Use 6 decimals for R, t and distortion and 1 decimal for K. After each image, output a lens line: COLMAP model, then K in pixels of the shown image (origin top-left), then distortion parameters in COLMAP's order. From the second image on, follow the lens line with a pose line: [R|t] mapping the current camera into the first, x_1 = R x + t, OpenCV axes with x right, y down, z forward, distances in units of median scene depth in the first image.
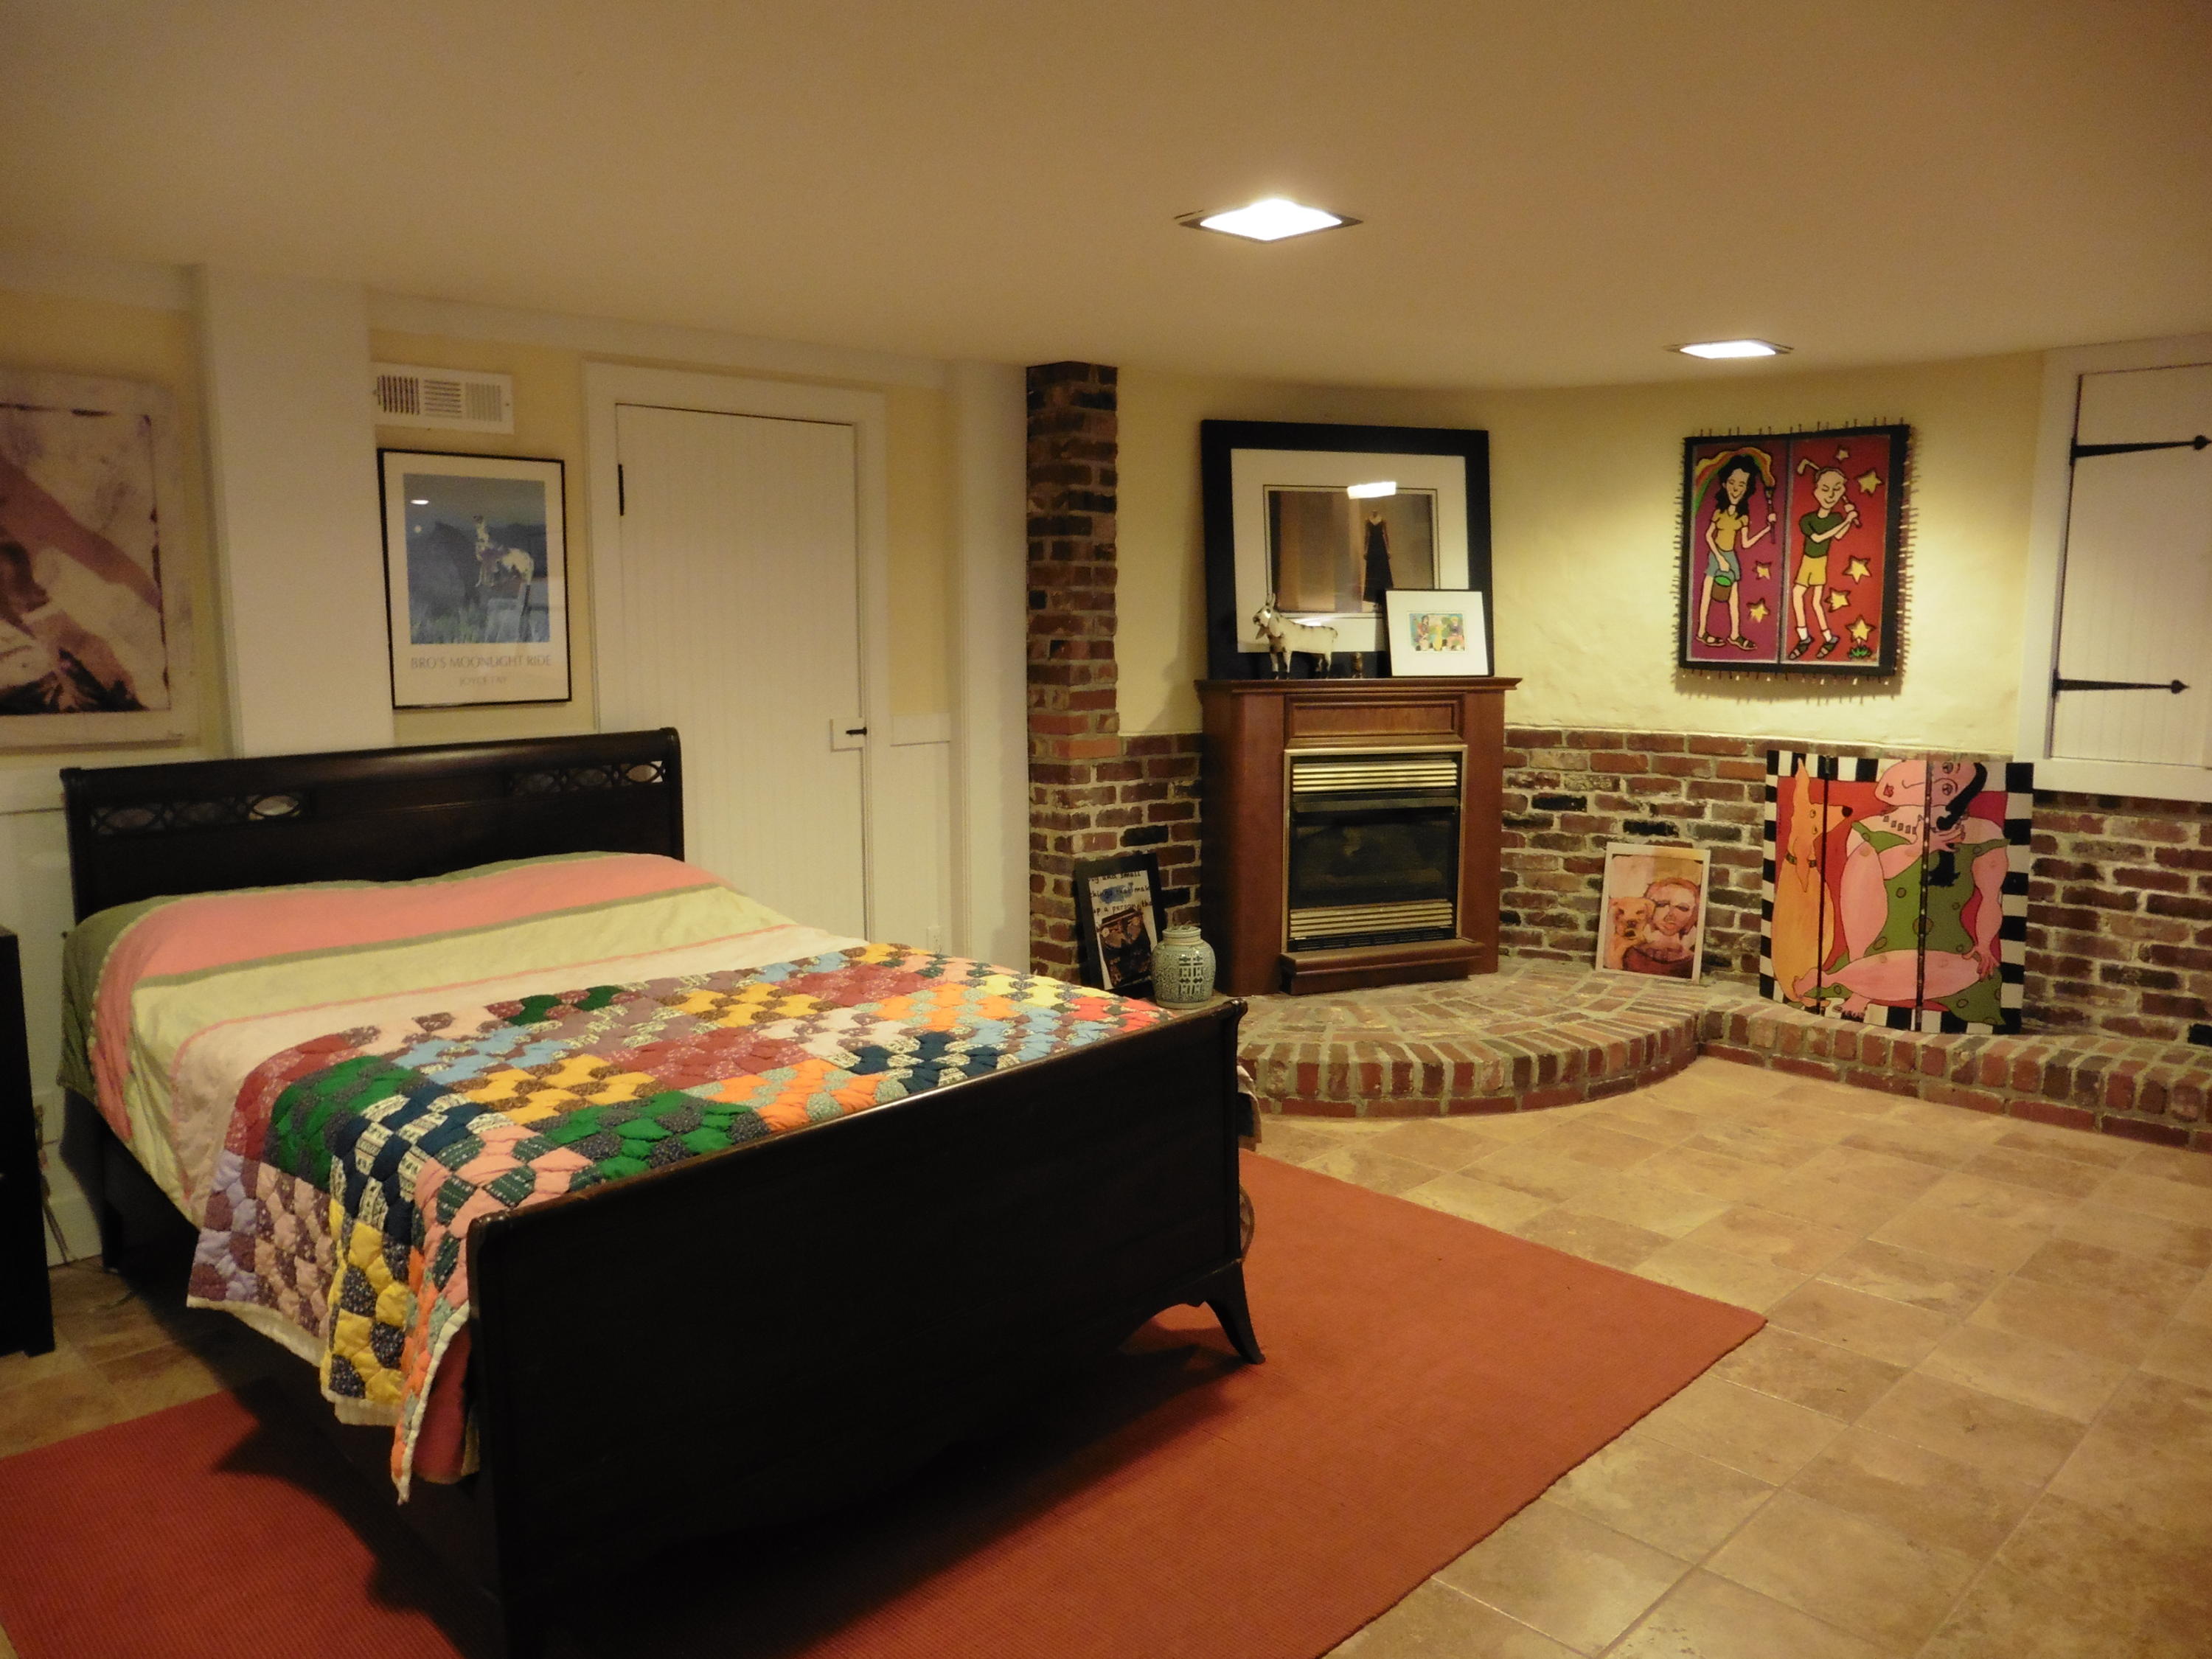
lens RADIAL K [[1588.7, 0, 1107.6], [0, 1588.7, 822.9], [0, 0, 1]] dist [-0.035764, 0.000273]
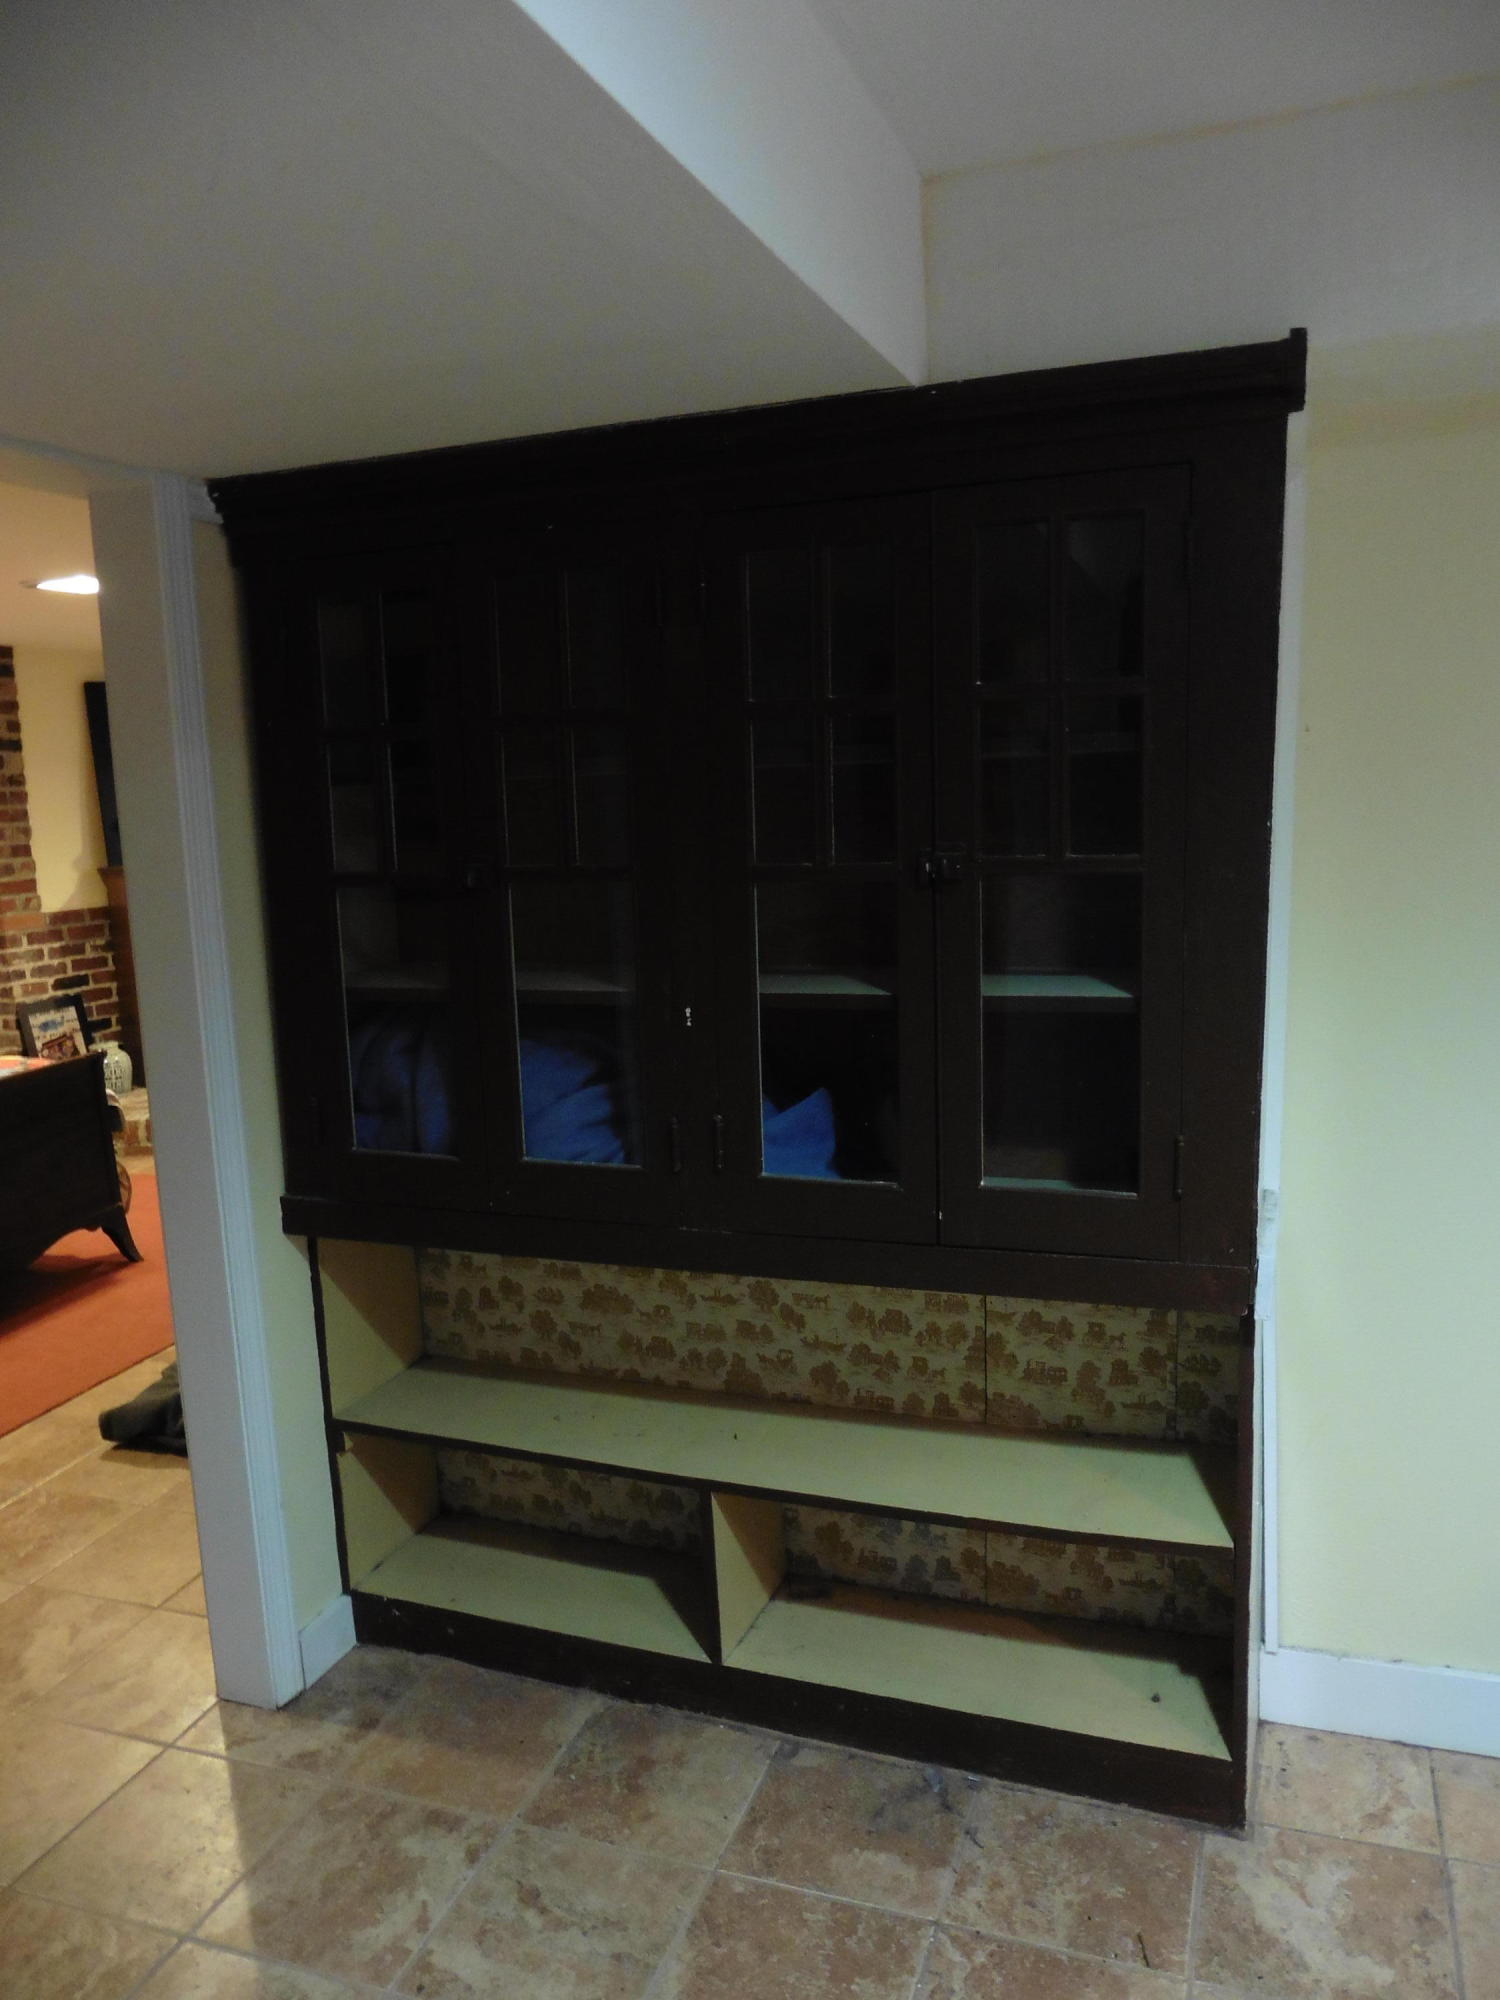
lens RADIAL K [[1436.4, 0, 742.9], [0, 1436.4, 1006.5], [0, 0, 1]] dist [-0.035764, 0.000273]
pose [[0.909486, -0.098772, 0.403831, 0.053900], [0.093902, 0.995070, 0.031899, 0.045713], [-0.404991, 0.008908, 0.914277, -0.386875]]
